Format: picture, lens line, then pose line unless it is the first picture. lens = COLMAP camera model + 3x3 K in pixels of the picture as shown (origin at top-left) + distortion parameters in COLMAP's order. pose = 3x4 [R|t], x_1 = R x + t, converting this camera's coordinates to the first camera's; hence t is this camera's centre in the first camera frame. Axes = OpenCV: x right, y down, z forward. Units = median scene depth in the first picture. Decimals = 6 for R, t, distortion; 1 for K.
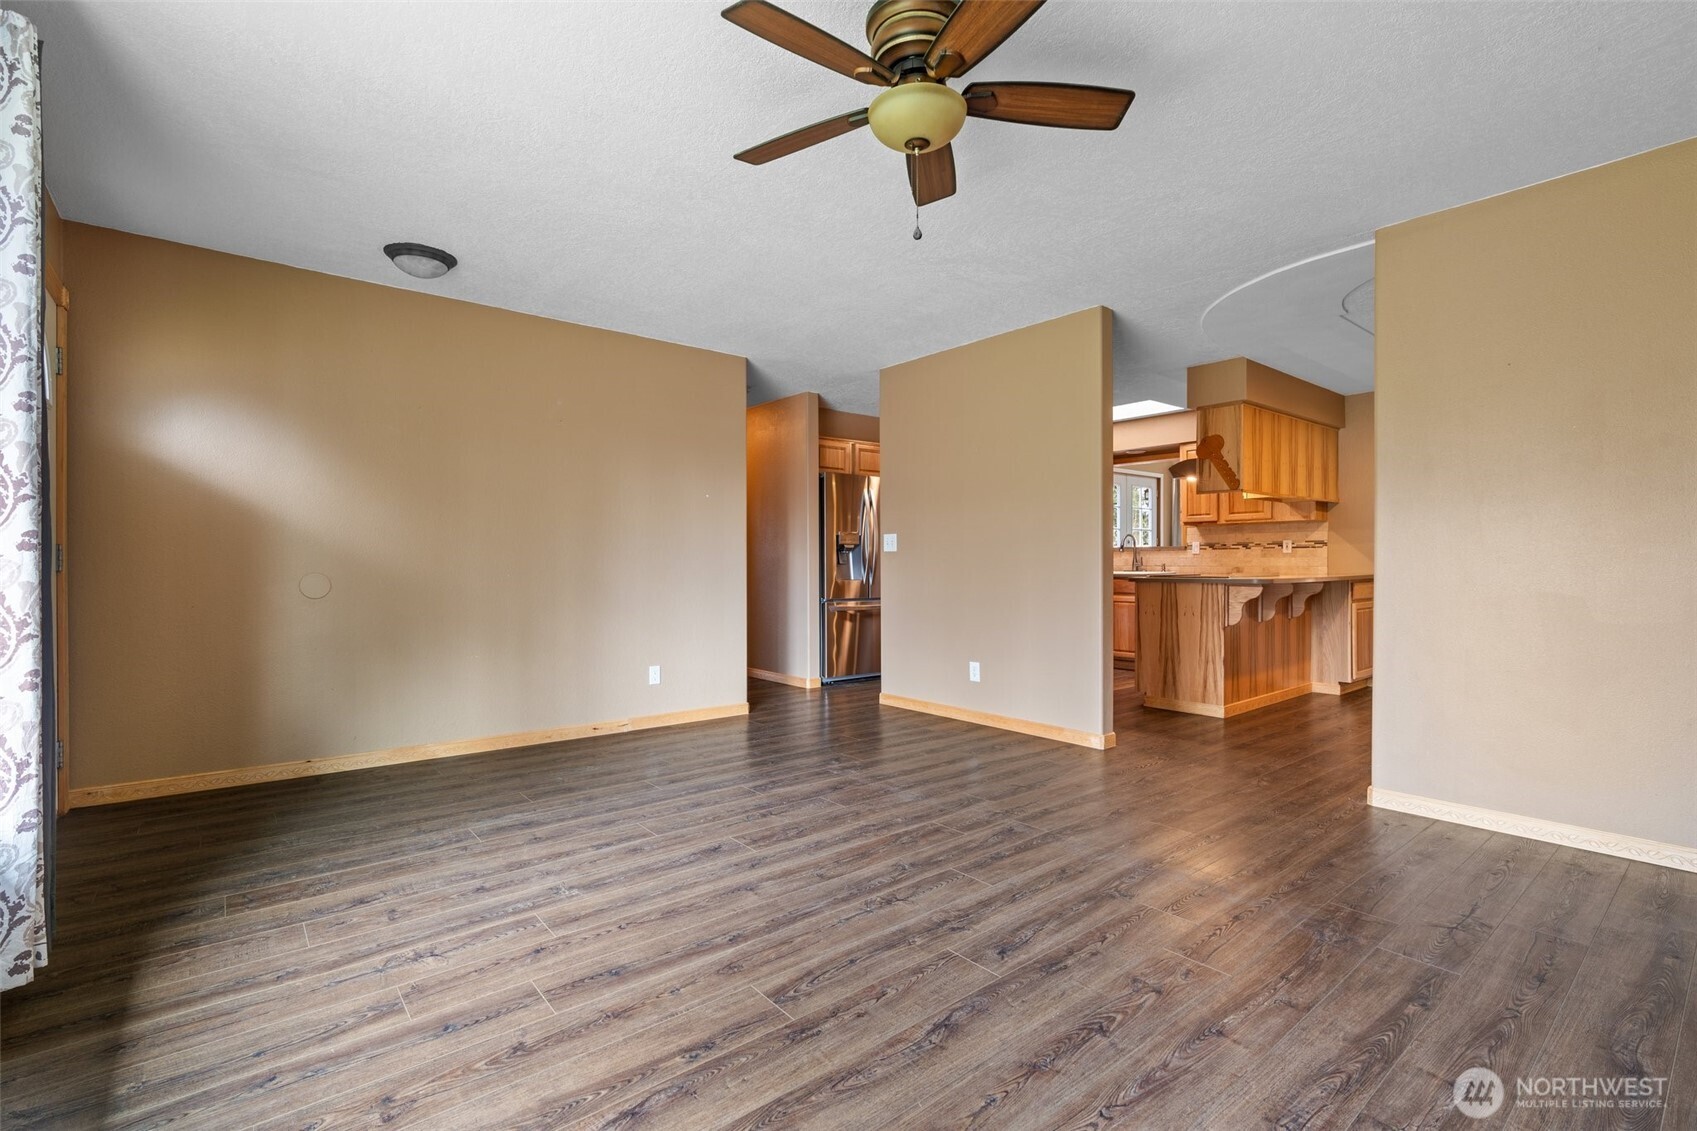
lens RADIAL K [[759.8, 0, 840.5], [0, 759.8, 567.9], [0, 0, 1]] dist [-0.006089, 0.002115]
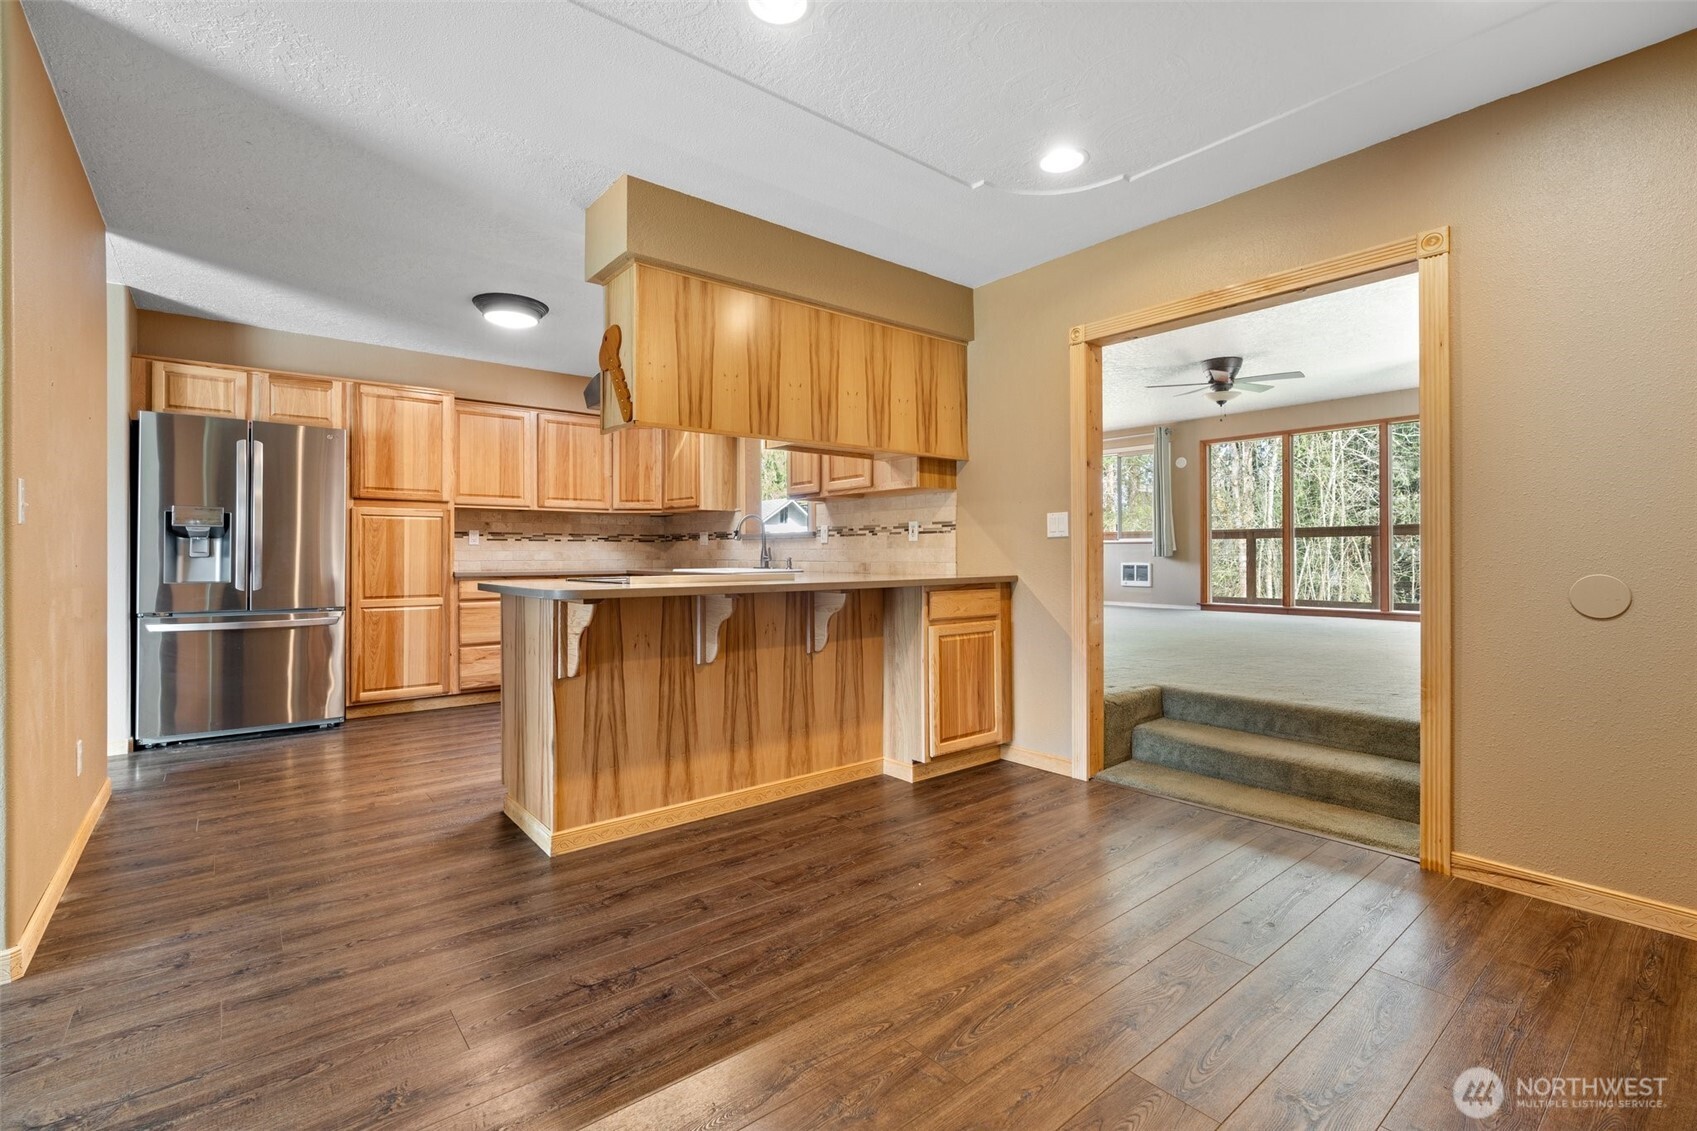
lens RADIAL K [[759.8, 0, 847.4], [0, 759.8, 550.2], [0, 0, 1]] dist [-0.006089, 0.002115]
pose [[0.999990, 0.001329, 0.004323, 1.118722], [-0.001263, 0.999884, -0.015209, -0.005212], [-0.004343, 0.015204, 0.999875, 0.764500]]
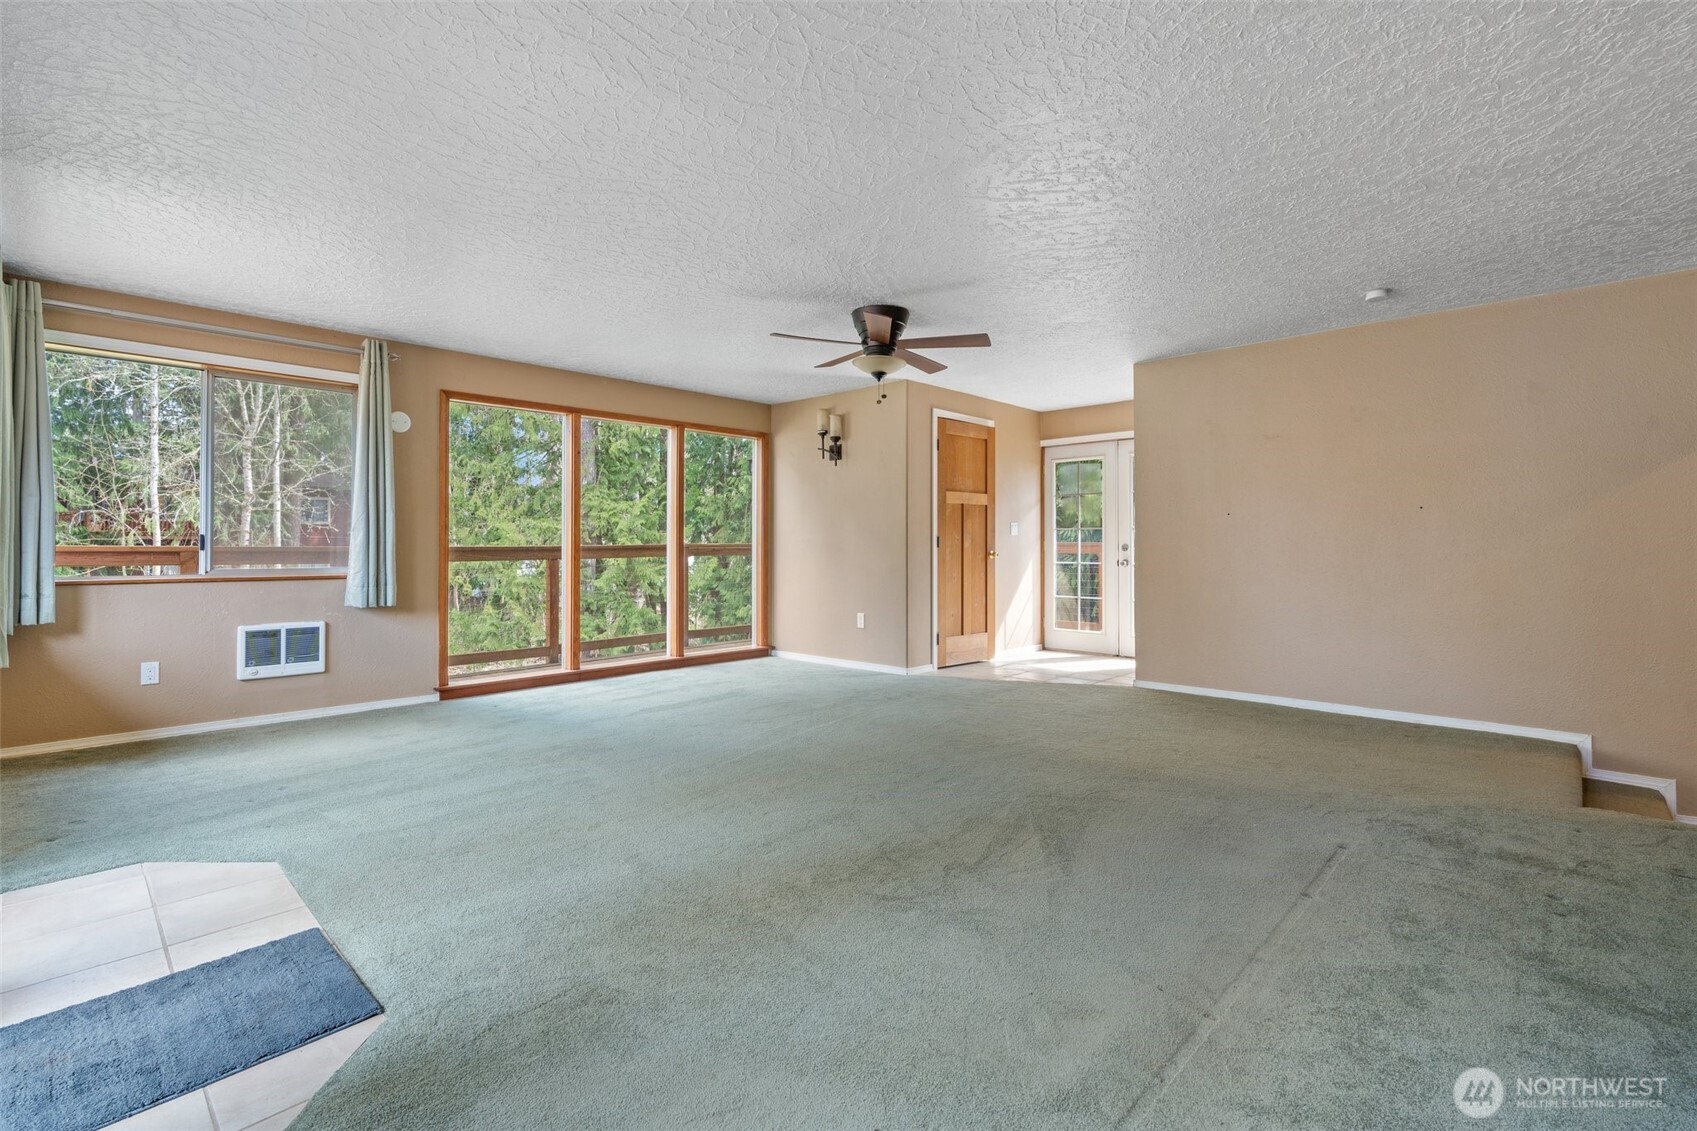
lens RADIAL K [[759.8, 0, 849.5], [0, 759.8, 544.5], [0, 0, 1]] dist [-0.006089, 0.002115]
pose [[-0.114397, 0.003894, 0.993428, 0.822648], [0.011926, 0.999926, -0.002546, -0.129676], [-0.993364, 0.011556, -0.114435, 2.968167]]
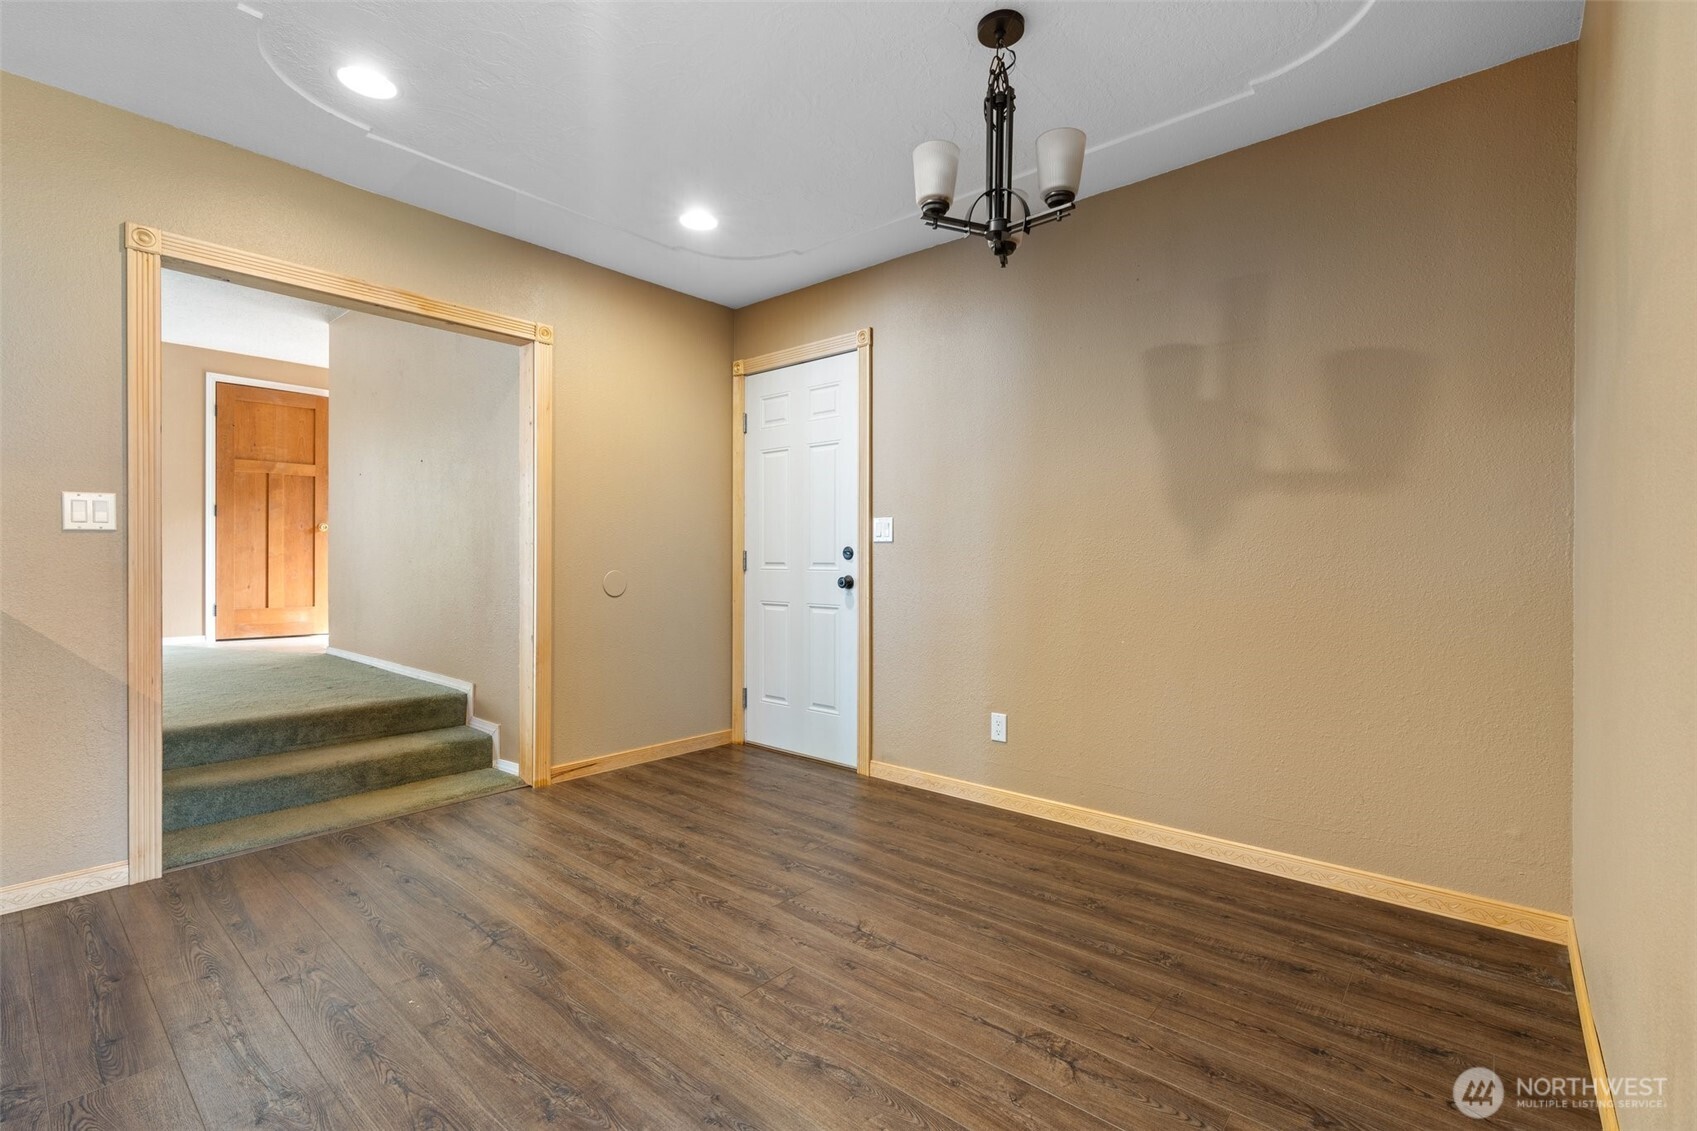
lens RADIAL K [[759.8, 0, 851.0], [0, 759.8, 559.4], [0, 0, 1]] dist [-0.006089, 0.002115]
pose [[-0.179086, -0.001581, 0.983832, 0.592820], [0.006462, 0.999975, 0.002783, -0.011583], [-0.983812, 0.006855, -0.179072, 1.294040]]
